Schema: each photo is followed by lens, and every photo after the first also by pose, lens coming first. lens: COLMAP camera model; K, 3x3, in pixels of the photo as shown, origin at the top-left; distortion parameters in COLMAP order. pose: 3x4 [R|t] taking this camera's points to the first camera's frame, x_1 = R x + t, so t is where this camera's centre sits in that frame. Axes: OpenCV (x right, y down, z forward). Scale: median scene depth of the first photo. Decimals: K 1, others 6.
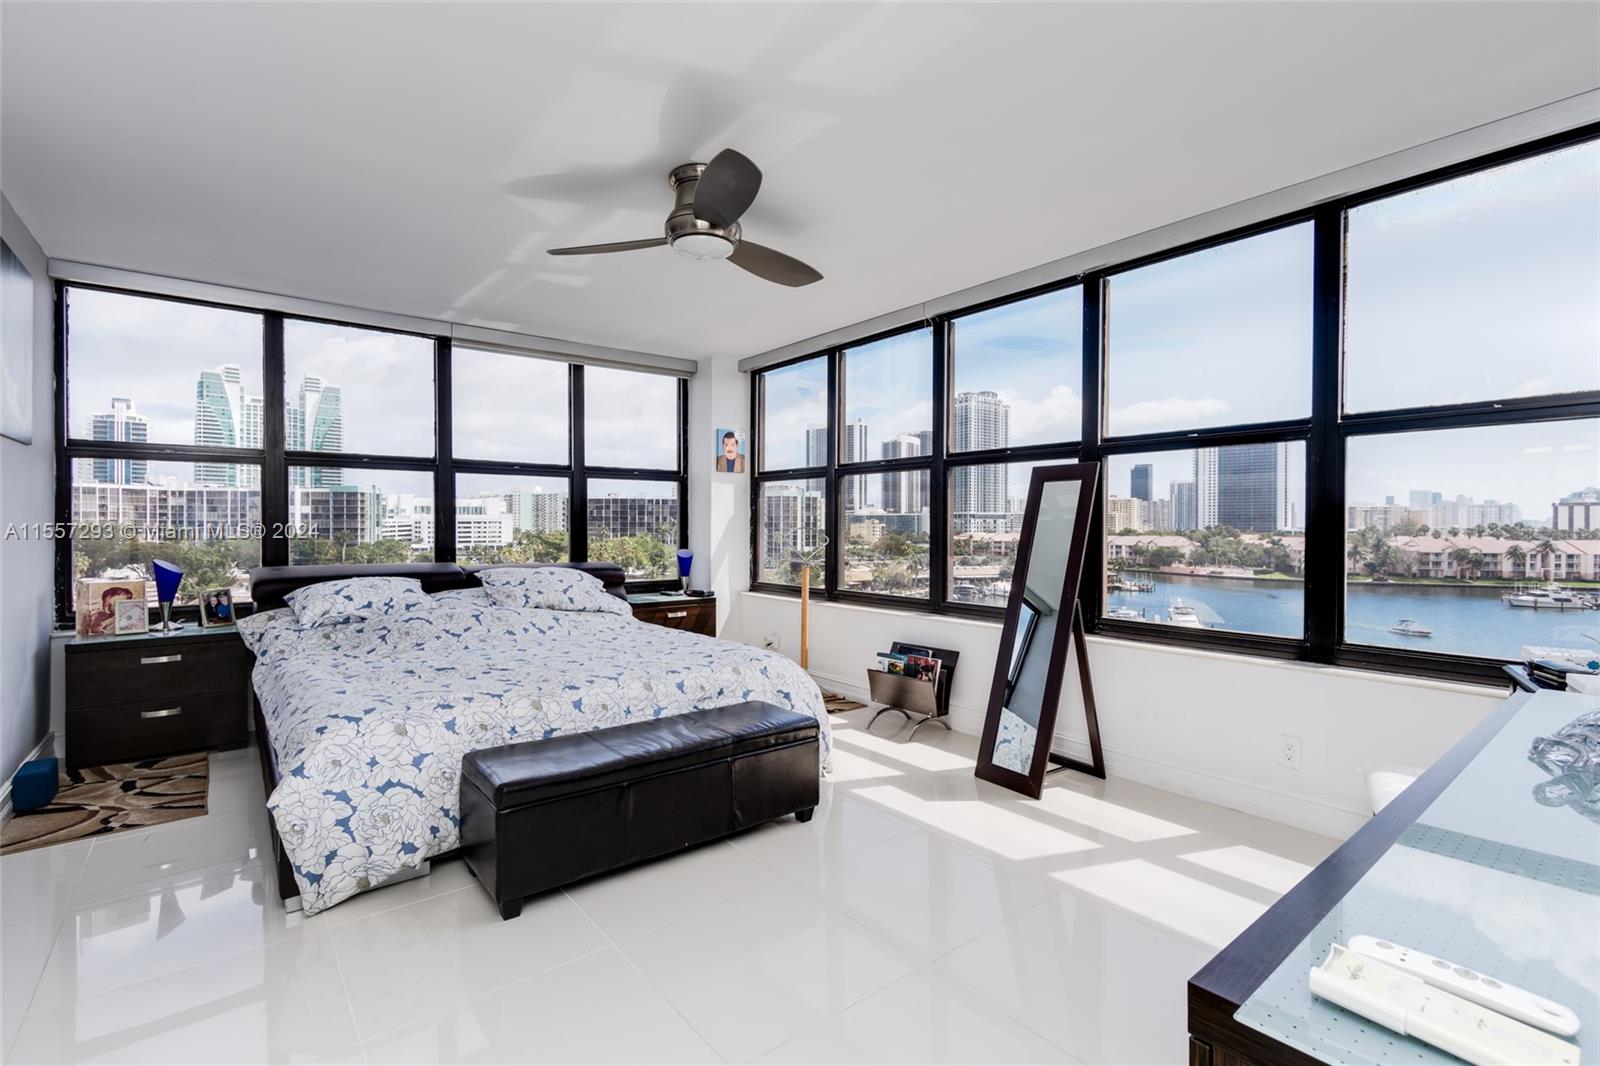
lens RADIAL K [[731.3, 0, 800.0], [0, 731.3, 527.7], [0, 0, 1]] dist [0.002945, 0.000008]
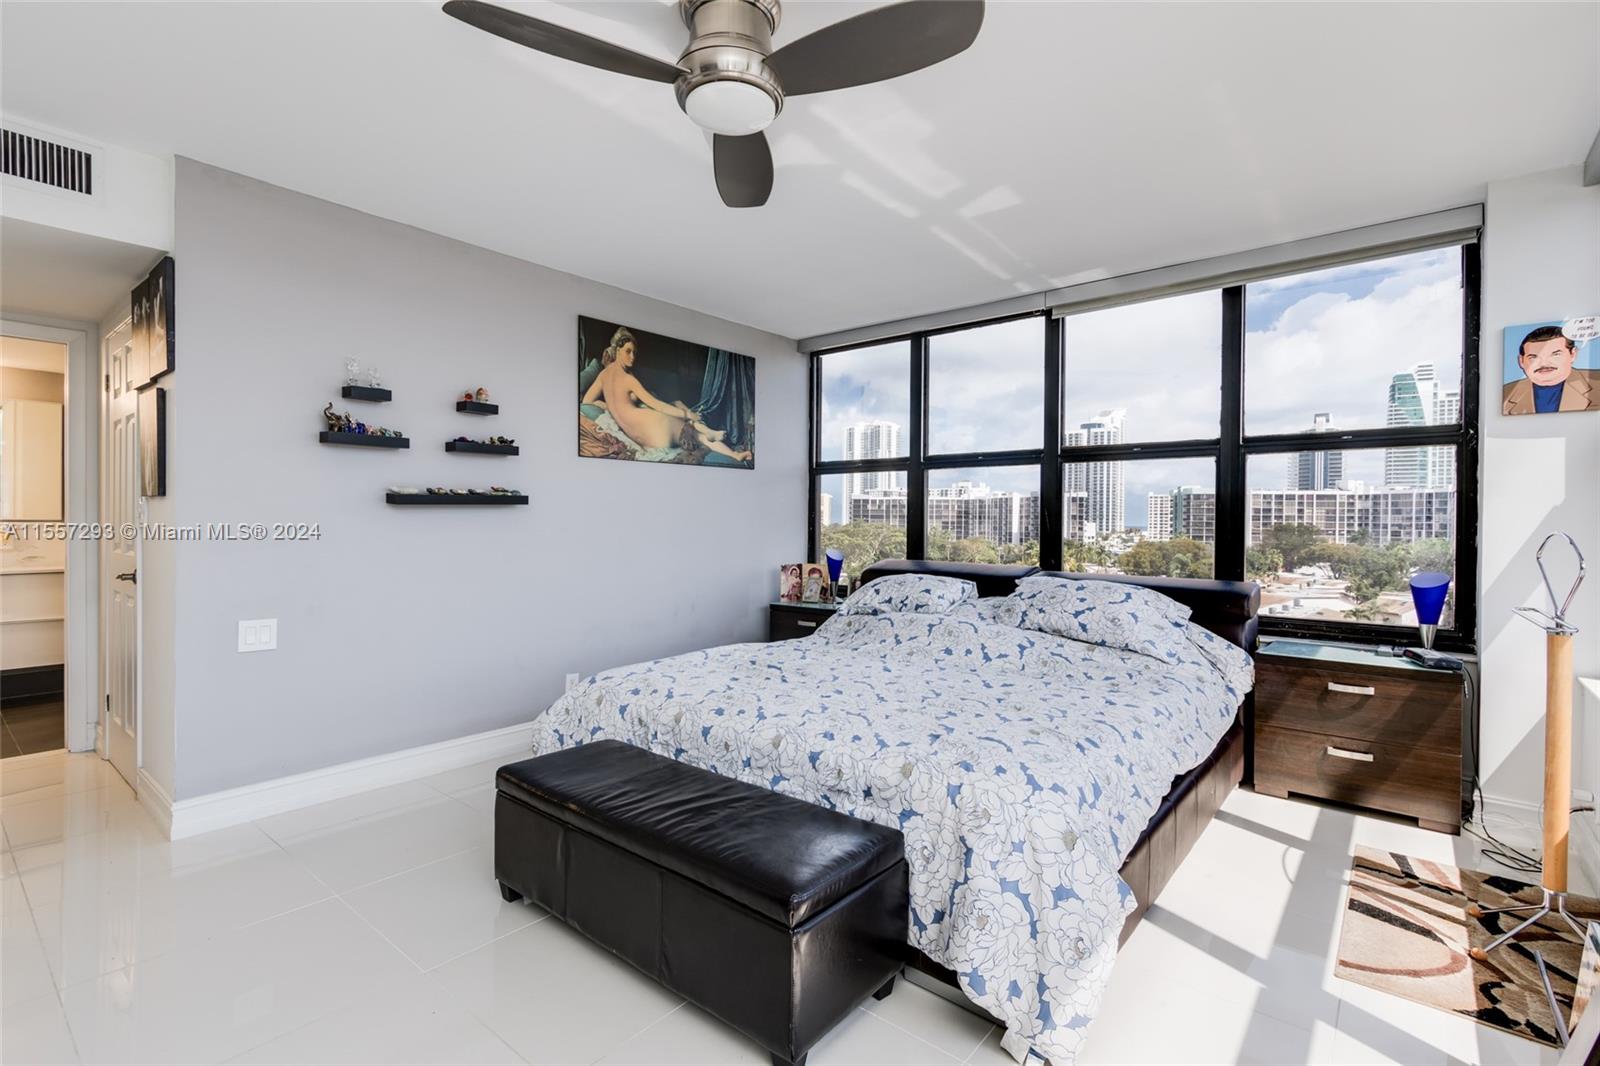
lens RADIAL K [[731.3, 0, 800.0], [0, 731.3, 527.7], [0, 0, 1]] dist [0.002945, 0.000008]
pose [[0.209150, 0.007612, -0.977854, 0.289299], [-0.011377, 0.999921, 0.005350, -0.000574], [0.977817, 0.010006, 0.209220, 0.489349]]
